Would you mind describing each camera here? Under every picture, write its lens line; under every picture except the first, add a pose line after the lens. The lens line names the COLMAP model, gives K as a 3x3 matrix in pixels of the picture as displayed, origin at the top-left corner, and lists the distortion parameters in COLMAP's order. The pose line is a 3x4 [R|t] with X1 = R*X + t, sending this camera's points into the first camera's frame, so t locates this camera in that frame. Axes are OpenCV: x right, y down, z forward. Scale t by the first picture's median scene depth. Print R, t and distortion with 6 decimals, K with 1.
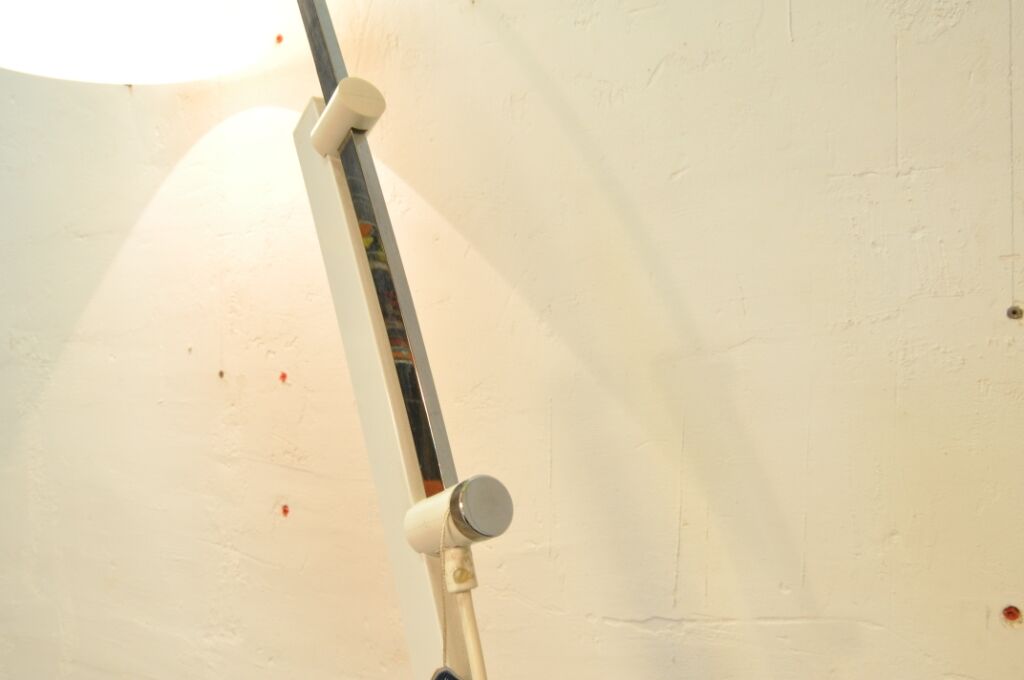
lens RADIAL K [[829.0, 0, 522.0], [0, 829.0, 348.2], [0, 0, 1]] dist [-0.125387, 0.094850]
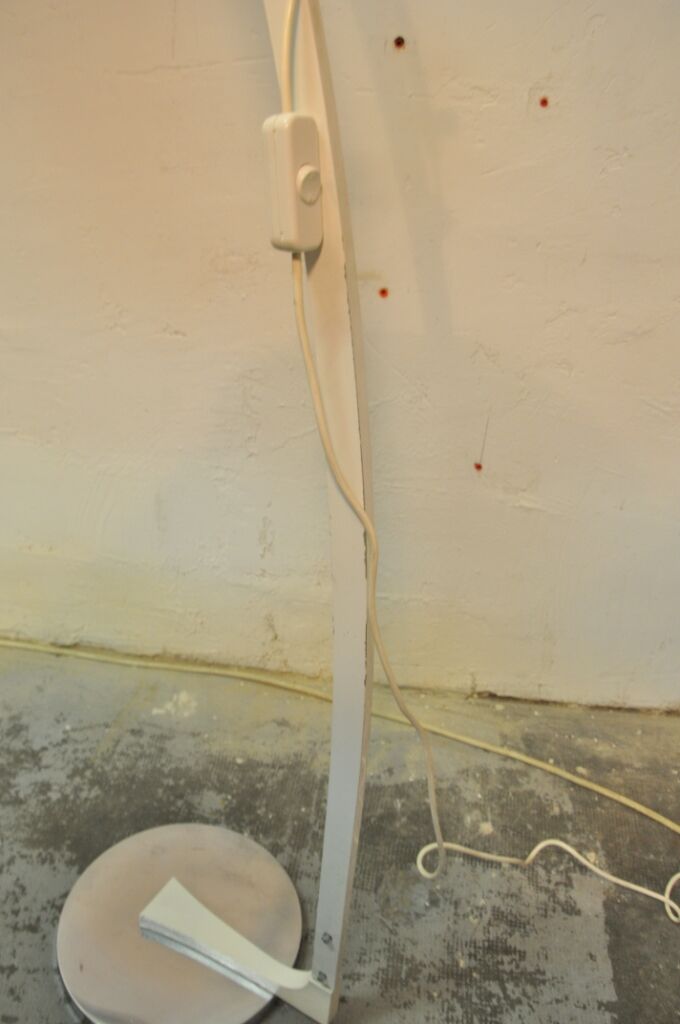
lens RADIAL K [[812.5, 0, 334.9], [0, 812.5, 526.6], [0, 0, 1]] dist [-0.156963, 0.118676]
pose [[0.904417, -0.148153, 0.400102, -0.197031], [-0.074592, 0.868424, 0.490180, 0.342284], [-0.420079, -0.473171, 0.774366, -0.456918]]
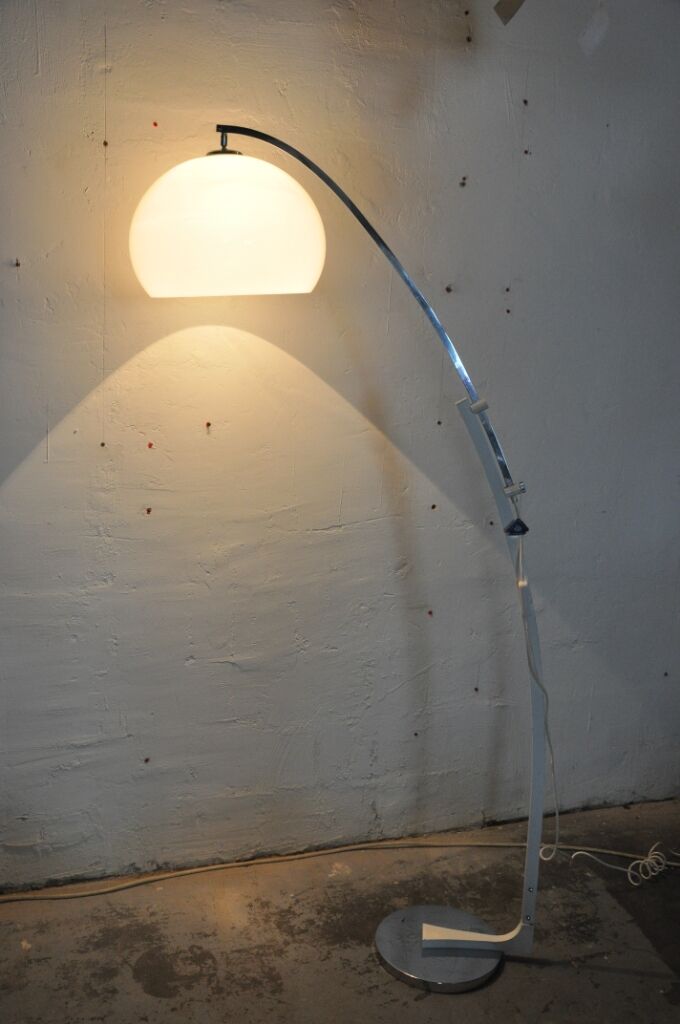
lens RADIAL K [[1018.3, 0, 337.5], [0, 1018.3, 527.2], [0, 0, 1]] dist [-0.003922, 0.000000]
pose [[0.640760, -0.116168, 0.758901, -2.558698], [-0.038695, 0.982343, 0.183042, -0.323314], [-0.766765, -0.146652, 0.624952, -1.254421]]
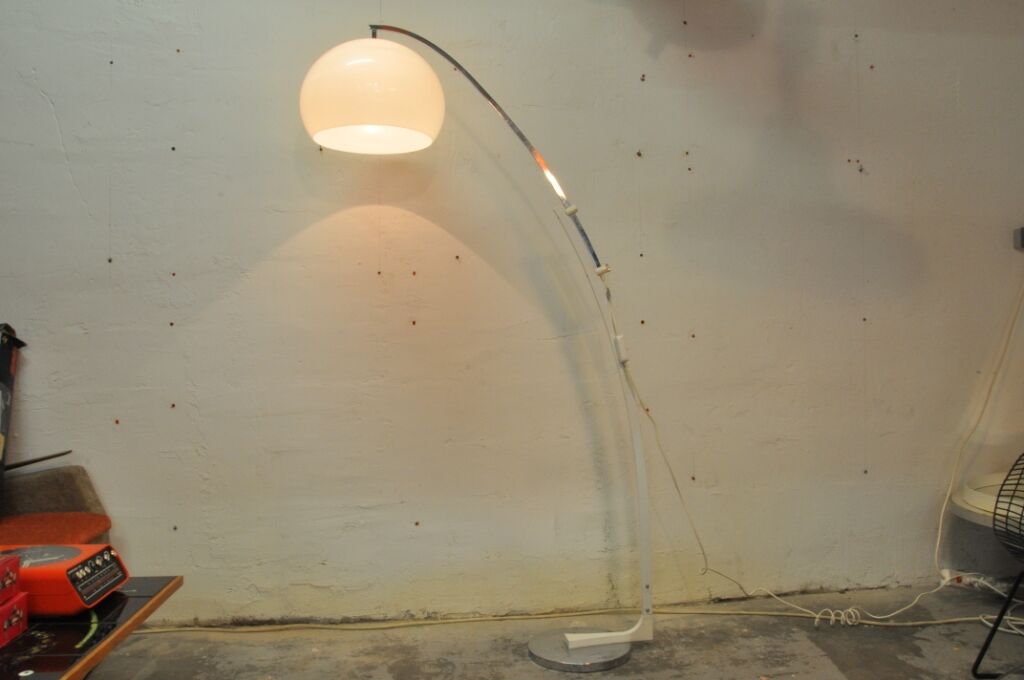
lens RADIAL K [[812.5, 0, 516.3], [0, 812.5, 346.9], [0, 0, 1]] dist [-0.156963, 0.118676]
pose [[0.790732, 0.009086, 0.612095, -2.218866], [0.015902, 0.999248, -0.035376, 0.505746], [-0.611956, 0.037707, 0.789993, -1.750354]]
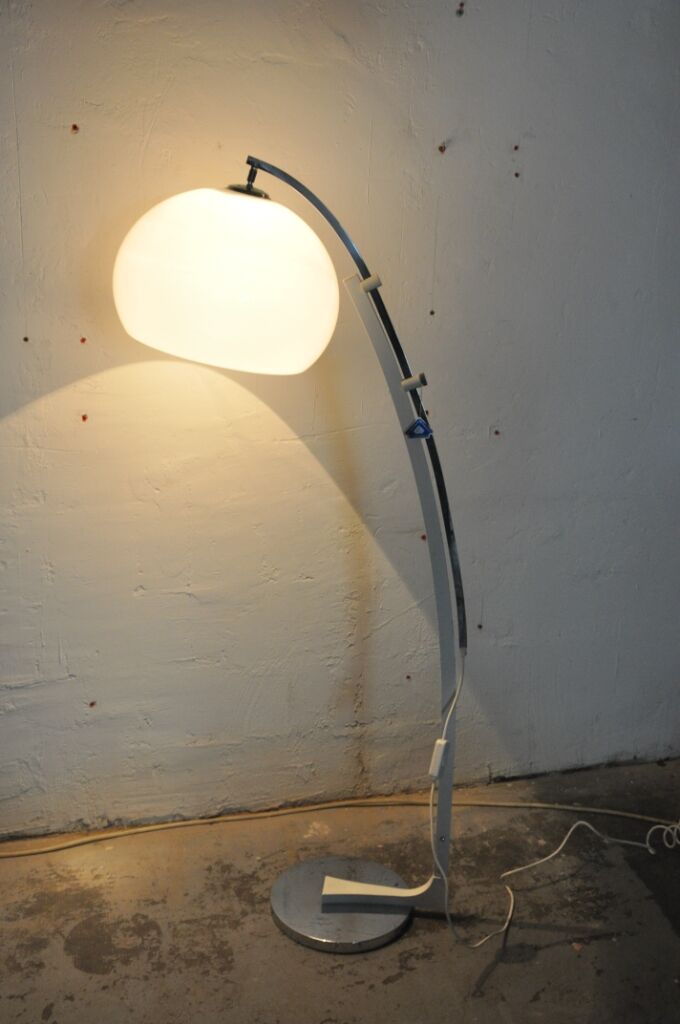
lens RADIAL K [[1121.9, 0, 338.0], [0, 1121.9, 529.7], [0, 0, 1]] dist [0.043970, 0.000000]
pose [[0.682920, -0.171214, 0.710146, -2.221715], [-0.028315, 0.965210, 0.259938, -0.277770], [-0.729945, -0.197625, 0.654313, -1.336176]]
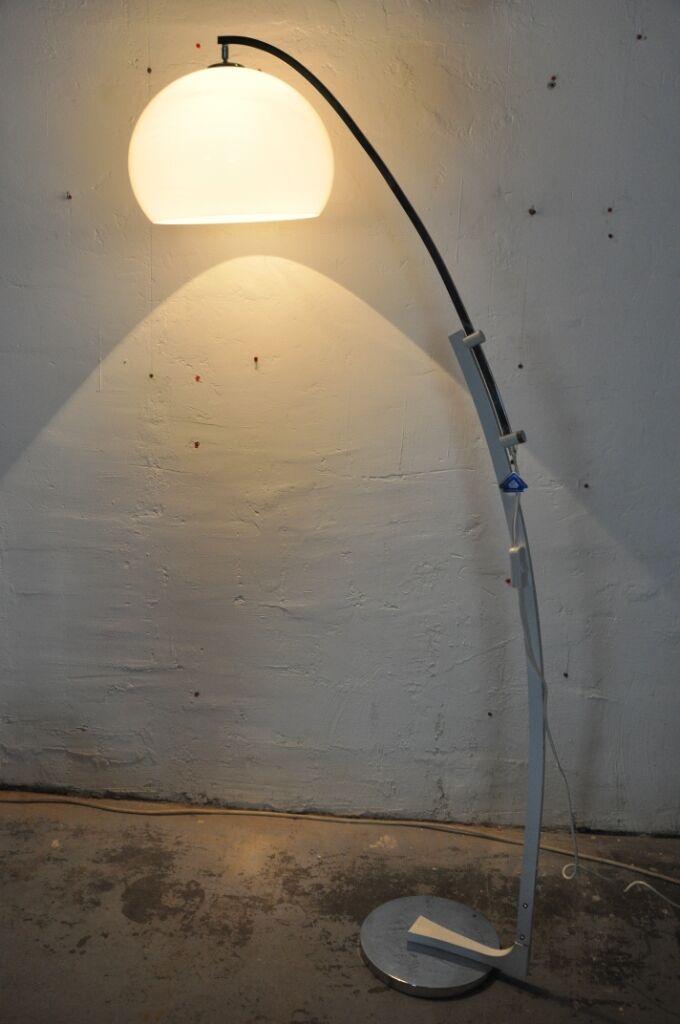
lens RADIAL K [[1018.3, 0, 332.0], [0, 1018.3, 528.9], [0, 0, 1]] dist [-0.003922, 0.000000]
pose [[0.898746, -0.070509, 0.432764, -1.464412], [-0.035061, 0.972269, 0.231221, -0.257855], [-0.437066, -0.222982, 0.871351, -1.845011]]
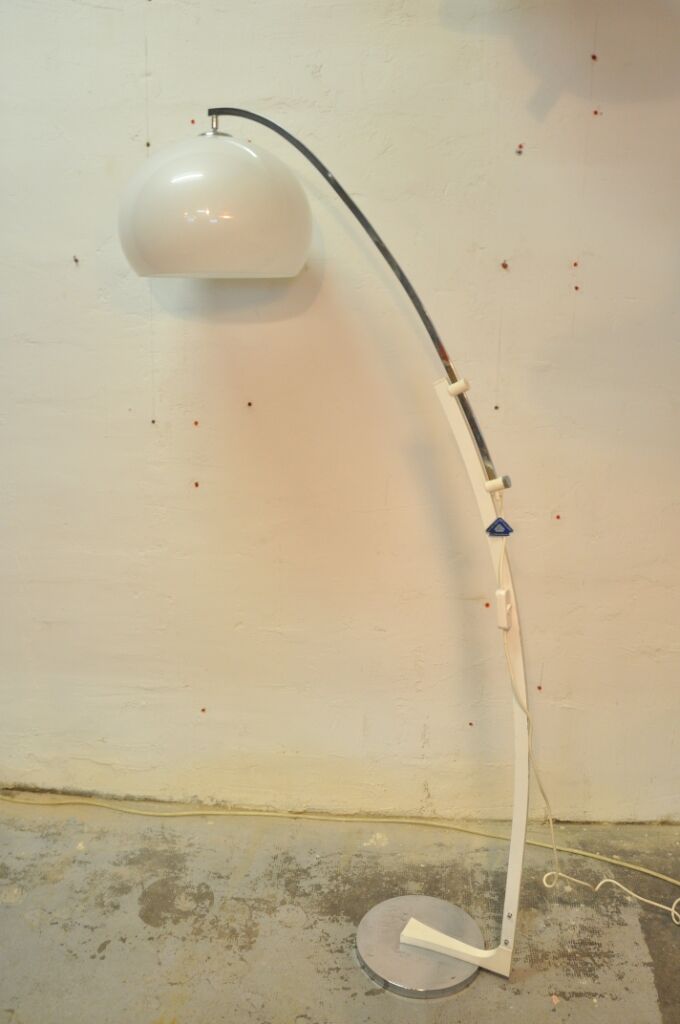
lens RADIAL K [[812.5, 0, 336.2], [0, 812.5, 525.5], [0, 0, 1]] dist [-0.156963, 0.118676]
pose [[0.891570, -0.089303, 0.443990, -1.234555], [-0.020543, 0.971382, 0.236632, -0.281969], [-0.452416, -0.220094, 0.864221, -1.391130]]
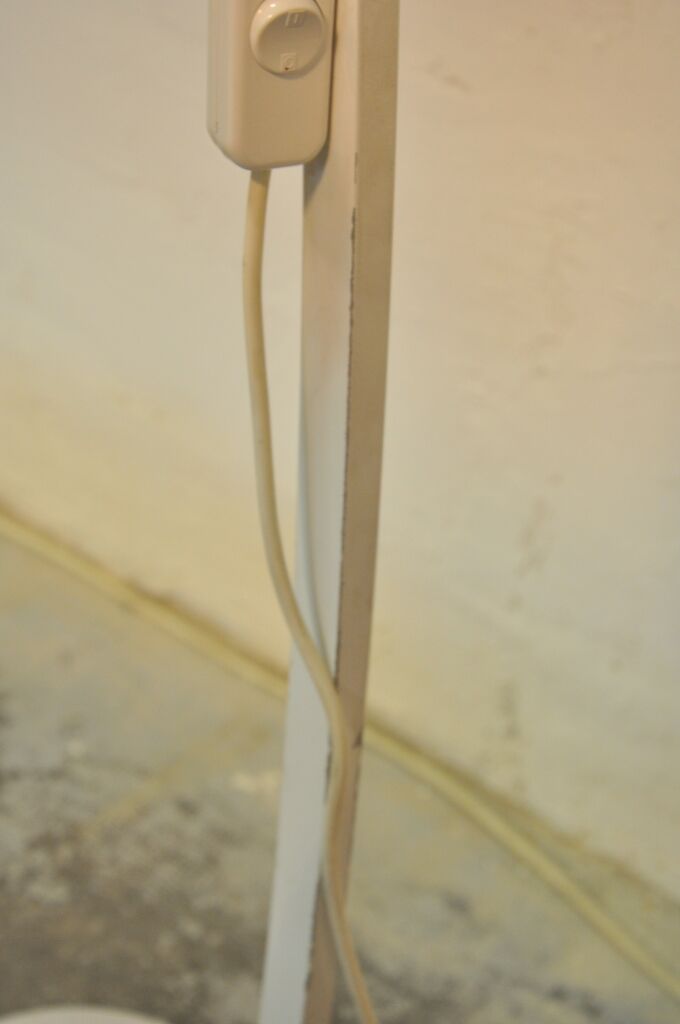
lens RADIAL K [[1699.0, 0, 334.9], [0, 1699.0, 531.6], [0, 0, 1]] dist [0.269723, 0.000000]
pose [[0.988504, 0.148637, 0.027674, 0.104052], [-0.133515, 0.772300, 0.621068, 0.155149], [0.070941, -0.617624, 0.783268, -0.450060]]
